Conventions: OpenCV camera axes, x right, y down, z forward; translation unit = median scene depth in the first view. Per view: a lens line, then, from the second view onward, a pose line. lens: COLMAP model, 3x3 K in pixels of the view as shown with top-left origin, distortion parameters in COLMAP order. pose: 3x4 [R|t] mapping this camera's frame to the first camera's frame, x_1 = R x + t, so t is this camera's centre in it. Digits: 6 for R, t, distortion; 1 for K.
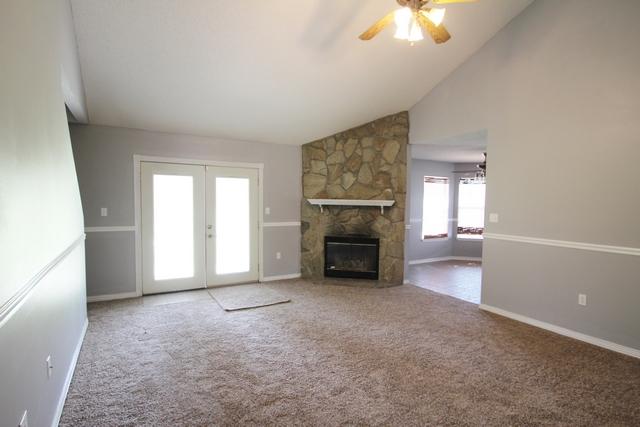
lens RADIAL K [[336.1, 0, 320.4], [0, 336.1, 216.6], [0, 0, 1]] dist [-0.002610, 0.000021]
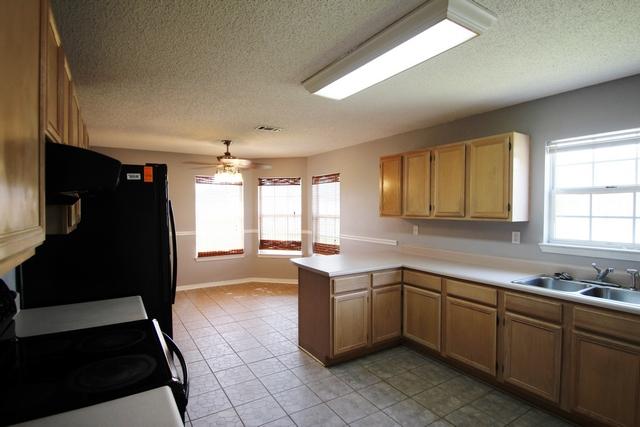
lens RADIAL K [[336.1, 0, 323.2], [0, 336.1, 214.0], [0, 0, 1]] dist [-0.002610, 0.000021]
pose [[0.999756, -0.010411, 0.019493, 0.548734], [0.010903, 0.999620, -0.025299, -0.008647], [-0.019222, 0.025505, 0.999490, 0.216806]]
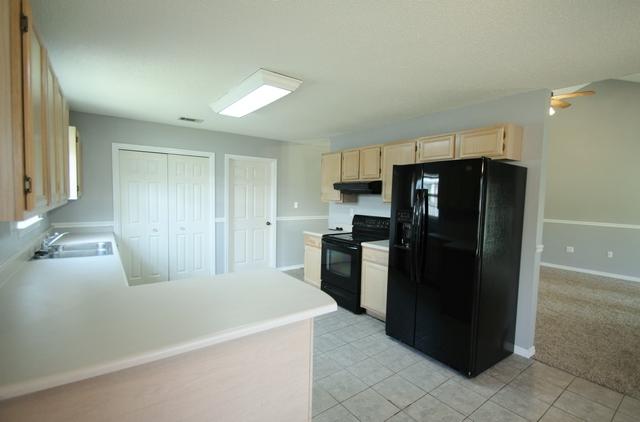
lens RADIAL K [[302.8, 0, 323.1], [0, 302.8, 214.1], [0, 0, 1]] dist [-0.001958, -0.000127]
pose [[-0.995305, -0.026097, -0.093203, 0.540768], [-0.036221, 0.993421, 0.108637, -0.035560], [0.089754, 0.111503, -0.989703, 0.842835]]
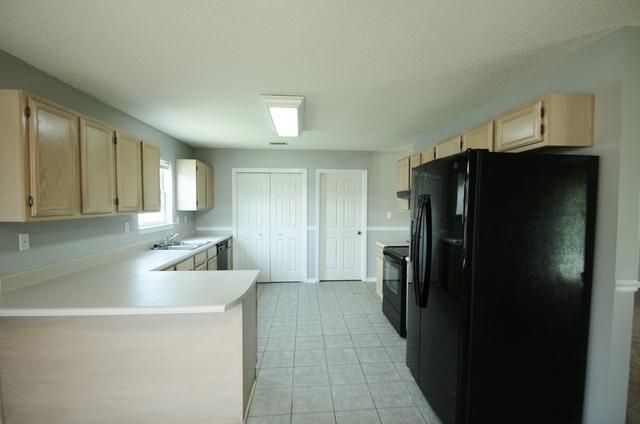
lens RADIAL K [[298.4, 0, 320.6], [0, 298.4, 213.4], [0, 0, 1]] dist [-0.001249, 0.000353]
pose [[-0.889011, -0.027868, 0.457037, 0.371090], [0.009178, 0.996861, 0.078636, -0.035821], [-0.457794, 0.074103, -0.885965, 0.806279]]
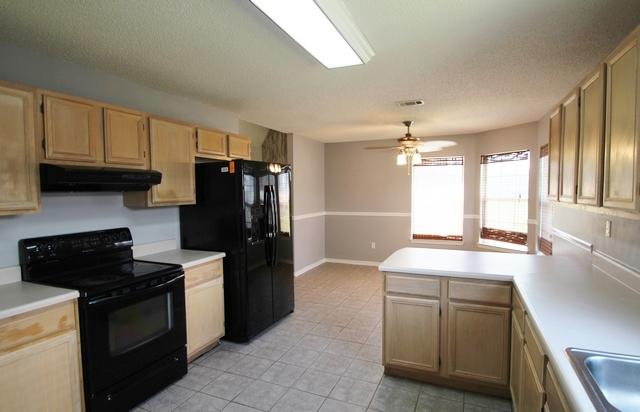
lens RADIAL K [[339.9, 0, 324.3], [0, 339.9, 206.3], [0, 0, 1]] dist [-0.008777, 0.000037]
pose [[0.590409, 0.024507, -0.806732, 0.778660], [-0.024214, 0.999627, 0.012645, -0.012853], [0.806741, 0.012068, 0.590782, 0.348645]]
